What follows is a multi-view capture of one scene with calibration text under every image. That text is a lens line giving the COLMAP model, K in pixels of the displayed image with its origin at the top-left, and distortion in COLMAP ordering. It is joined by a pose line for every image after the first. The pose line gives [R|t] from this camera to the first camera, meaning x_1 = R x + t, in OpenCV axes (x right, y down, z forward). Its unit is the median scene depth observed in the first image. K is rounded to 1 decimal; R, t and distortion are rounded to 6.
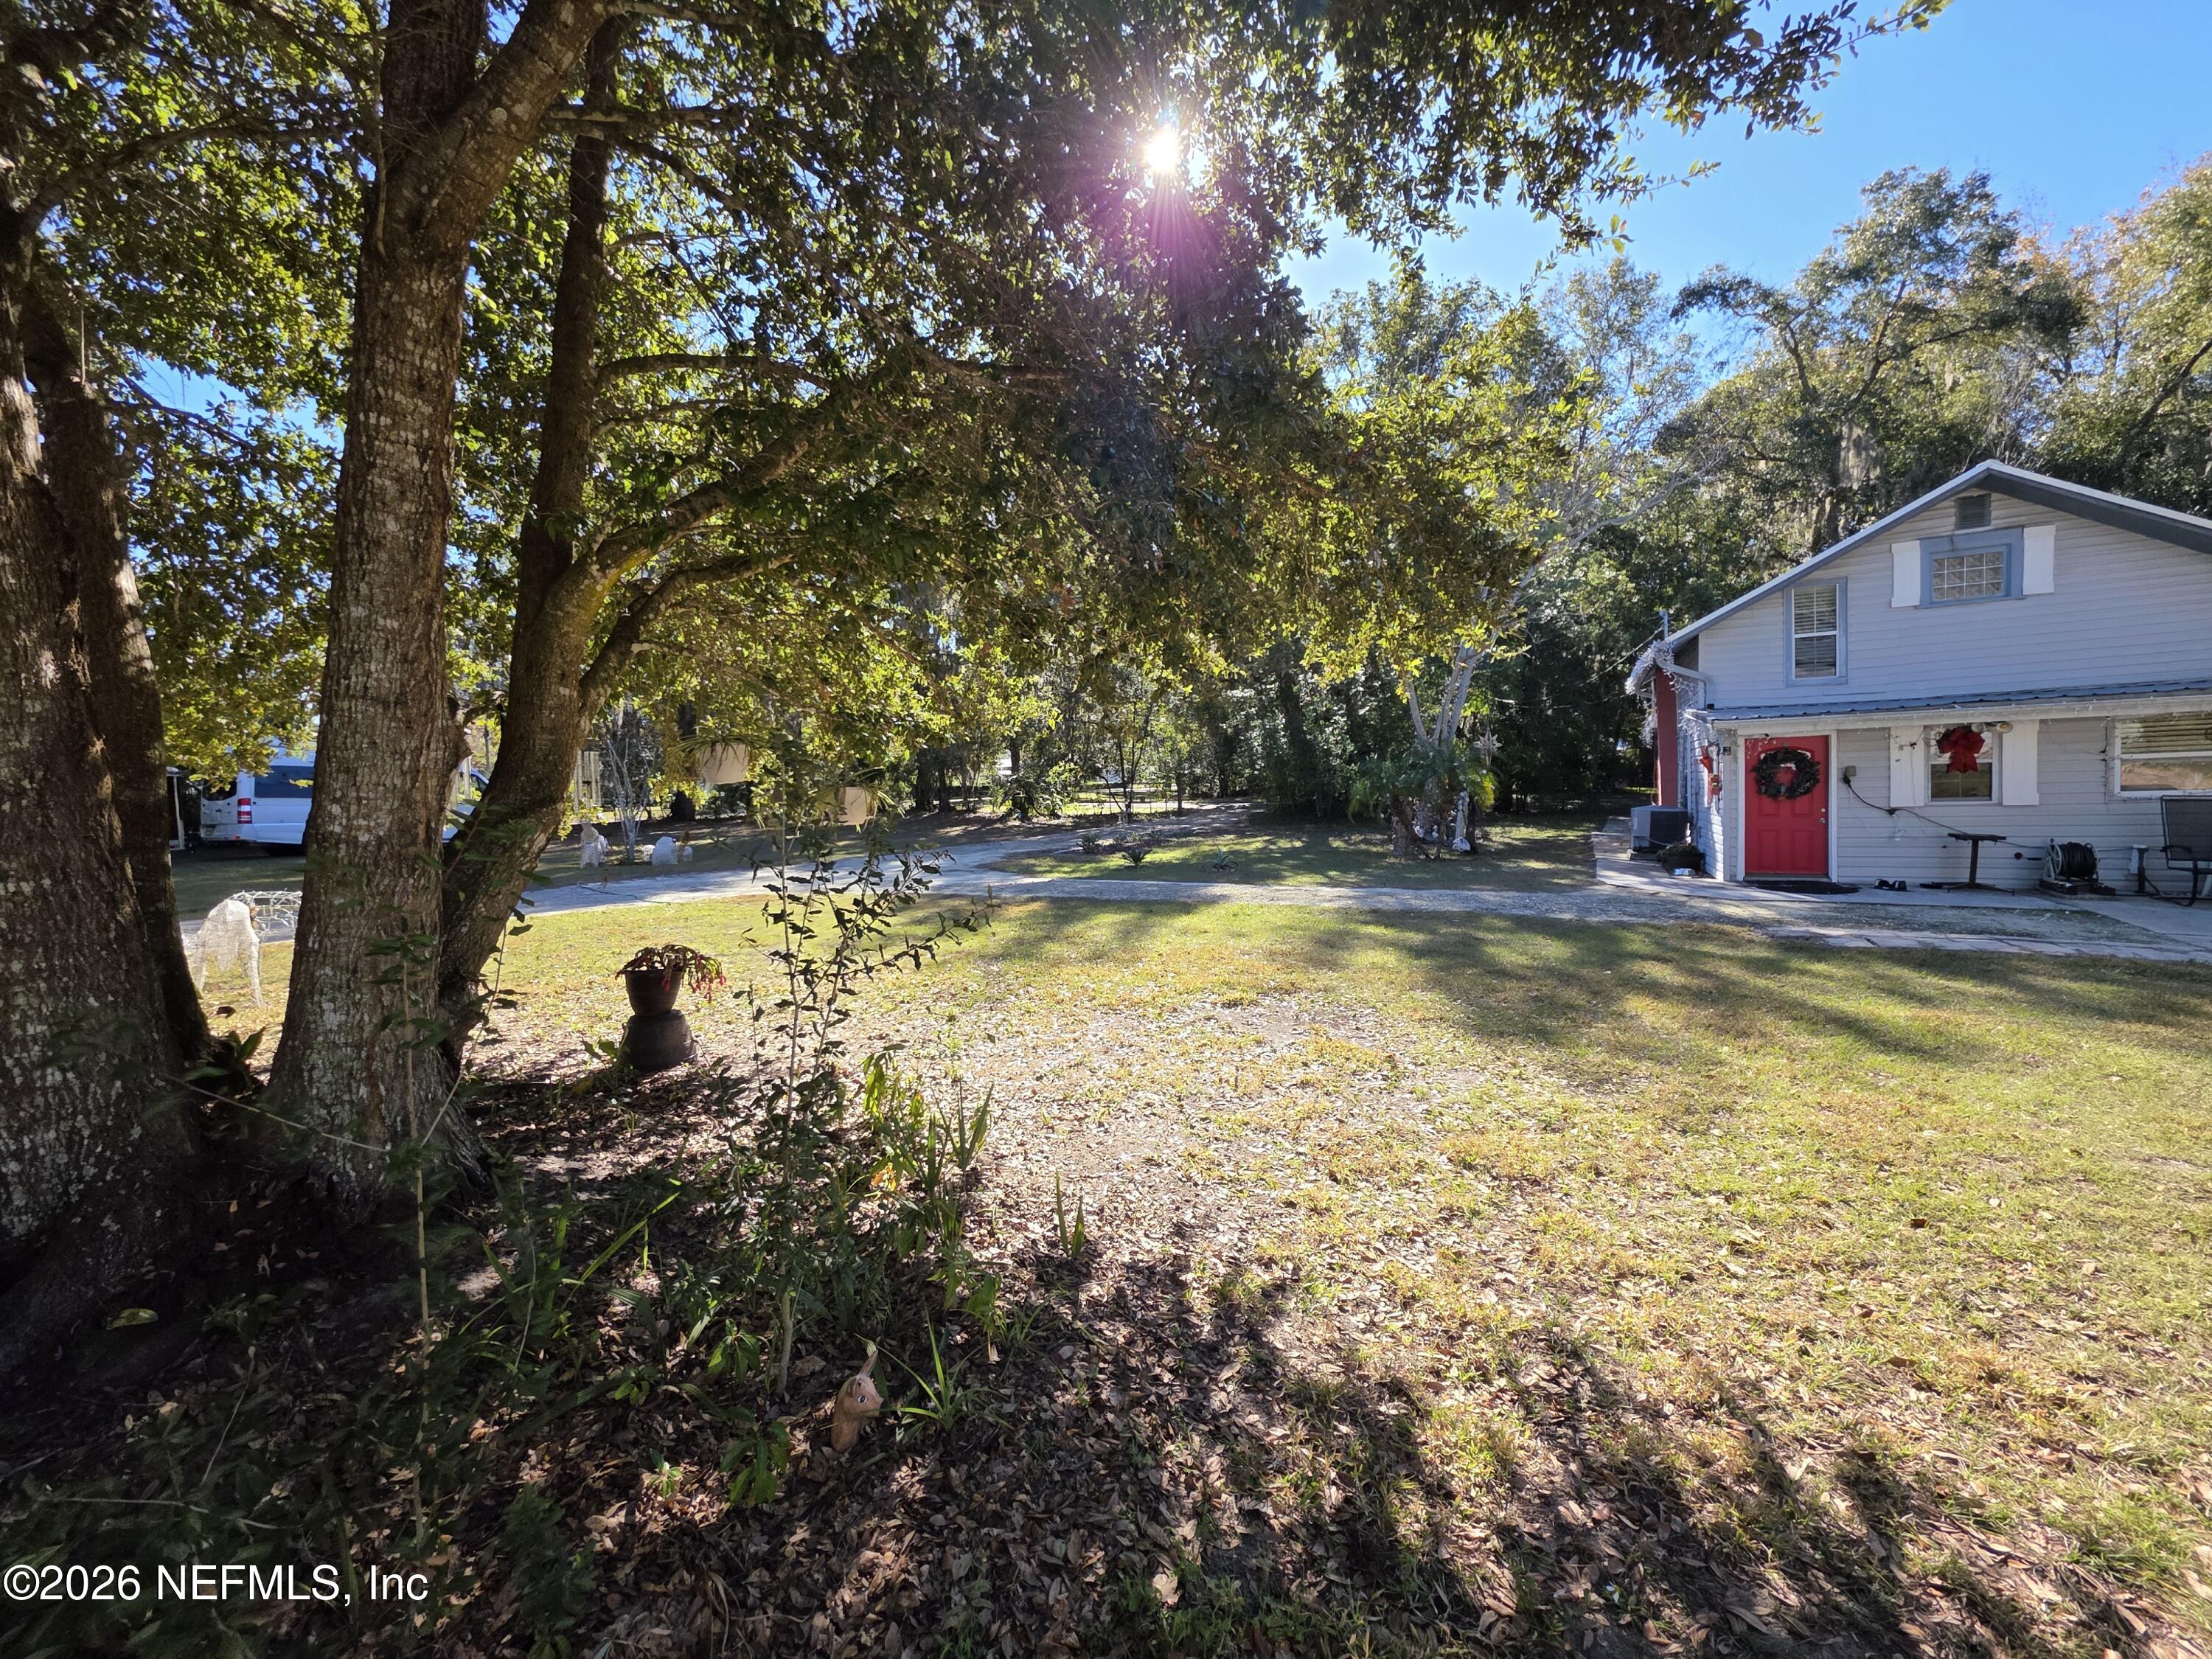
lens RADIAL K [[885.7, 0, 1105.6], [0, 885.7, 822.0], [0, 0, 1]] dist [-0.001271, 0.001138]
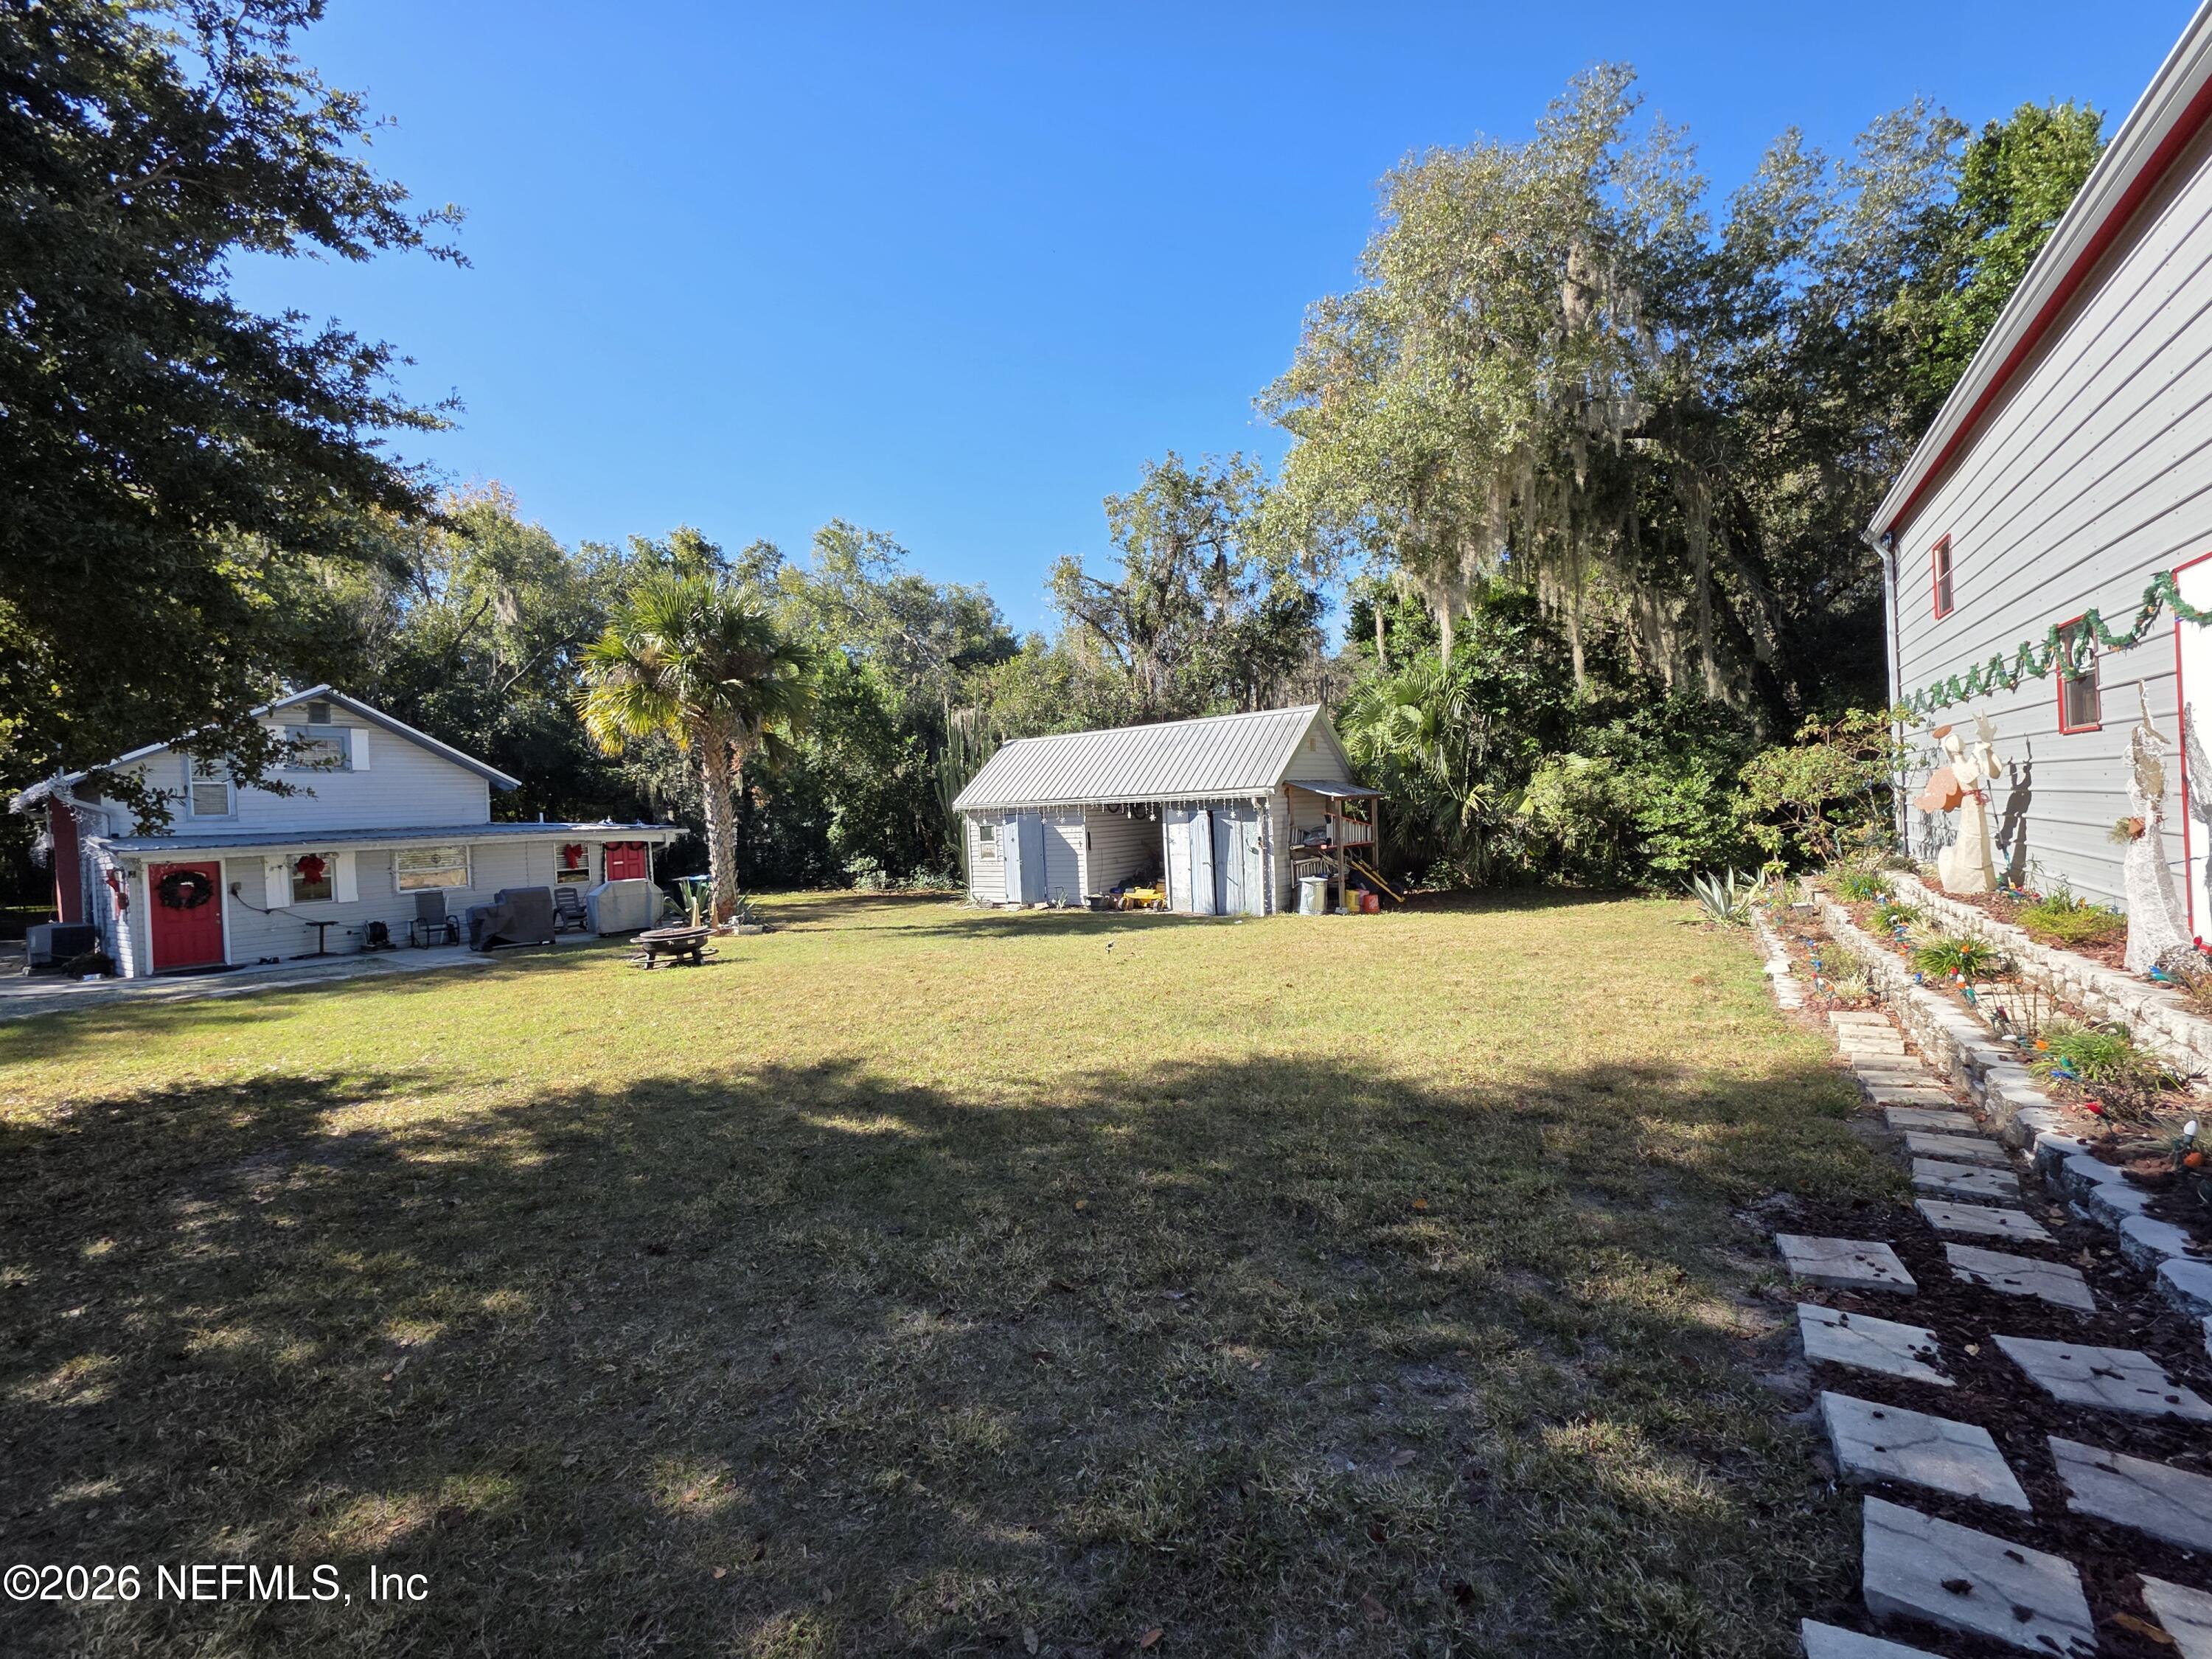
lens RADIAL K [[885.7, 0, 1097.4], [0, 885.7, 822.9], [0, 0, 1]] dist [-0.001271, 0.001138]
pose [[0.139750, 0.020742, 0.989970, -0.407978], [0.088175, 0.995548, -0.033306, 0.012123], [-0.986253, 0.091945, 0.137299, -0.612613]]
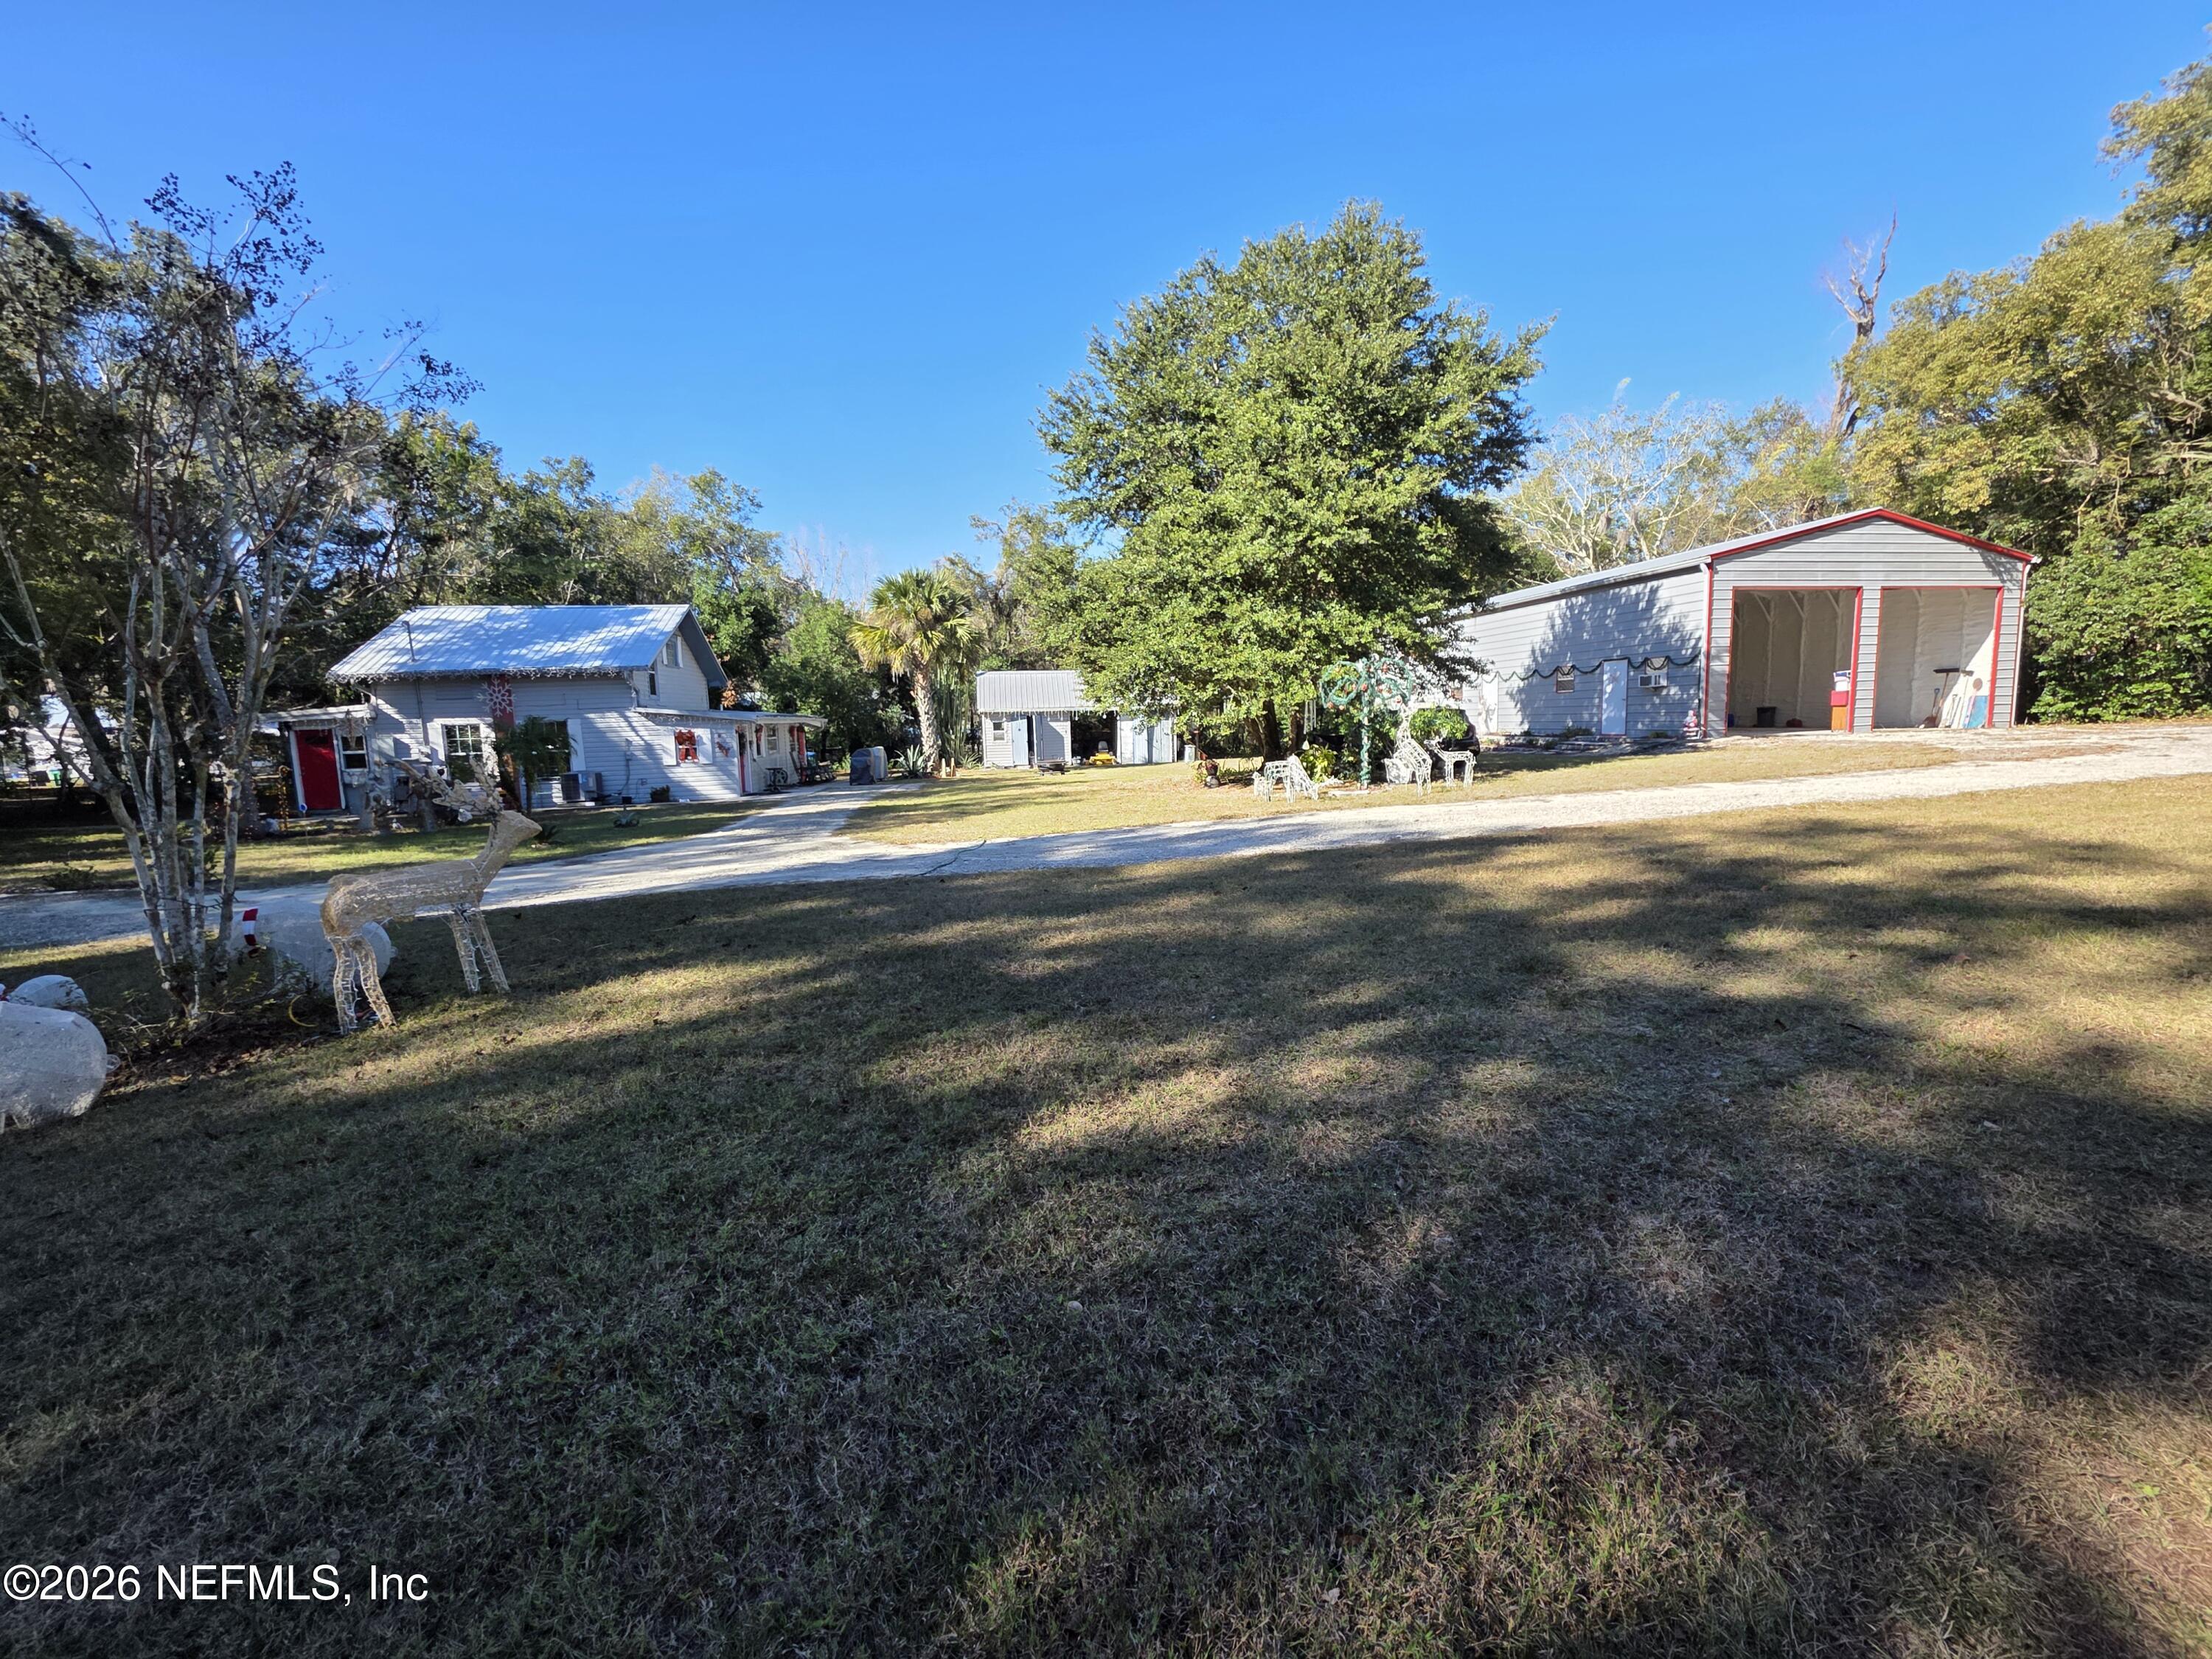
lens RADIAL K [[885.7, 0, 1104.2], [0, 885.7, 823.3], [0, 0, 1]] dist [-0.001271, 0.001138]
pose [[-0.577486, -0.036050, 0.815605, -1.587241], [0.080328, 0.991668, 0.100708, 0.010490], [-0.812439, 0.123674, -0.569778, 1.603175]]
